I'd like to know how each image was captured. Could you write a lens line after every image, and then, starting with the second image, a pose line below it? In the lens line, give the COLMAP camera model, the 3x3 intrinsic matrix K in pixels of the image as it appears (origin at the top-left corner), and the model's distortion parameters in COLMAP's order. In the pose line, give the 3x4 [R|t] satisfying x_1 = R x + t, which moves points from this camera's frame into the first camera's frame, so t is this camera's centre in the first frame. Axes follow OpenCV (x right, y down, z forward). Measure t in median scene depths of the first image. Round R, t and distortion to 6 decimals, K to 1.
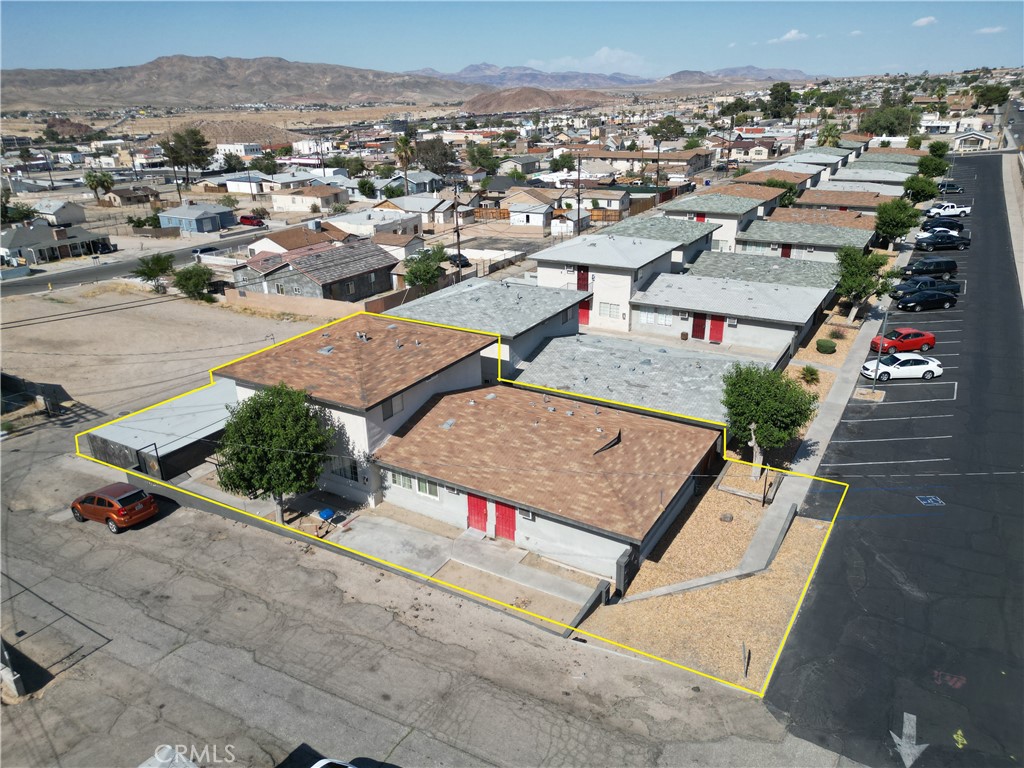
lens RADIAL K [[718.2, 0, 508.4], [0, 718.2, 382.0], [0, 0, 1]] dist [0.053327, -0.040443]
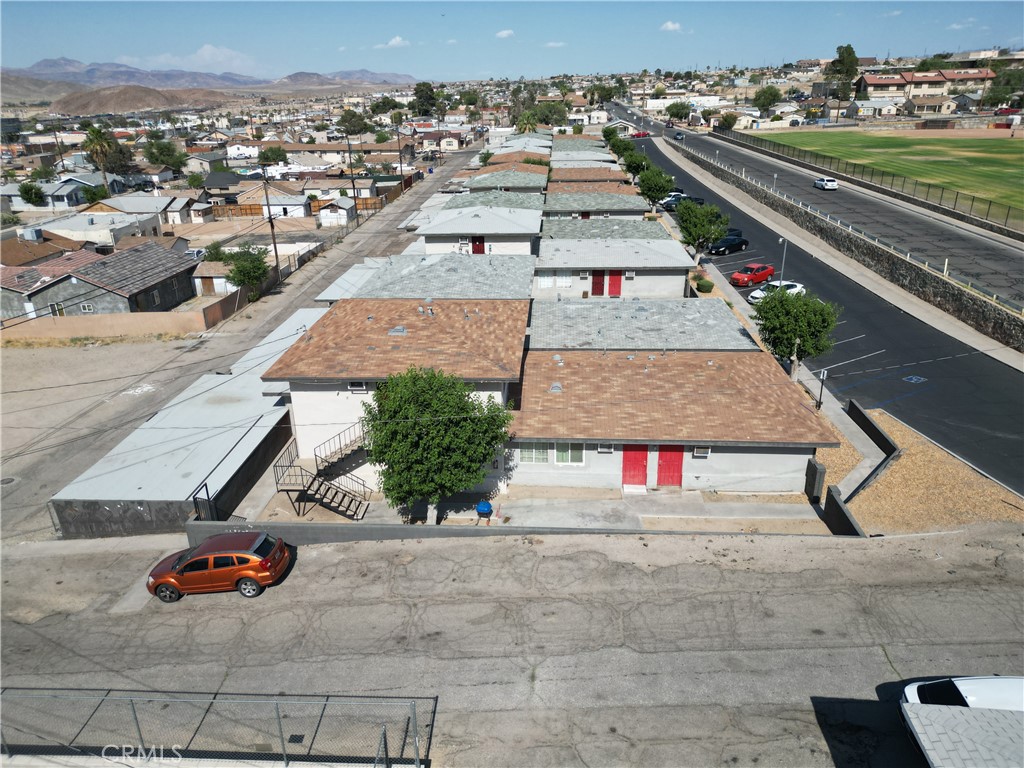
lens RADIAL K [[718.2, 0, 508.4], [0, 718.2, 382.0], [0, 0, 1]] dist [0.053327, -0.040443]
pose [[0.888199, -0.169208, 0.427167, -0.321015], [0.170153, 0.984750, 0.036281, 0.004165], [-0.426791, 0.040459, 0.903445, 0.111489]]
